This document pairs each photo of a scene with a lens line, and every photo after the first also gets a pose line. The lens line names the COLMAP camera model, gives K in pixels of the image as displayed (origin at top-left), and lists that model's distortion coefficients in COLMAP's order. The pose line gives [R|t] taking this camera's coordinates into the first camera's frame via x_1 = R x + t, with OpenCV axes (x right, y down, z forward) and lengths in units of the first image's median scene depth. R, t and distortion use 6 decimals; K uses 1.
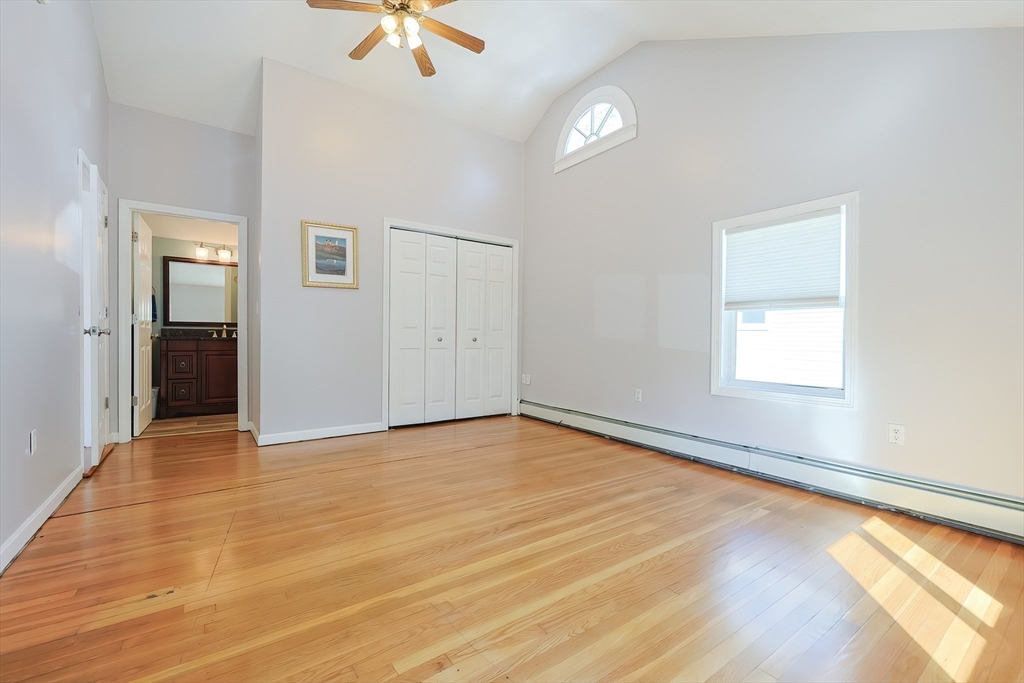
lens RADIAL K [[430.6, 0, 513.0], [0, 430.6, 336.5], [0, 0, 1]] dist [0.000722, -0.000210]
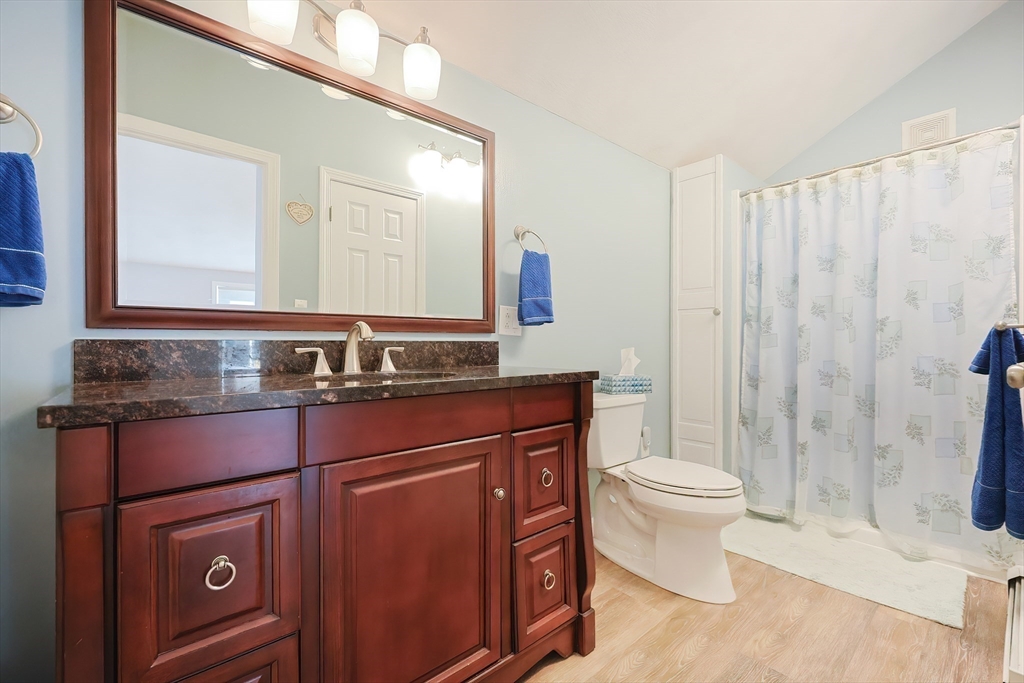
lens RADIAL K [[430.6, 0, 509.5], [0, 430.6, 344.9], [0, 0, 1]] dist [0.000722, -0.000210]
pose [[0.996452, -0.014324, 0.082936, -0.608766], [0.014767, 0.999880, -0.004734, -0.012476], [-0.082858, 0.005942, 0.996544, 0.754257]]
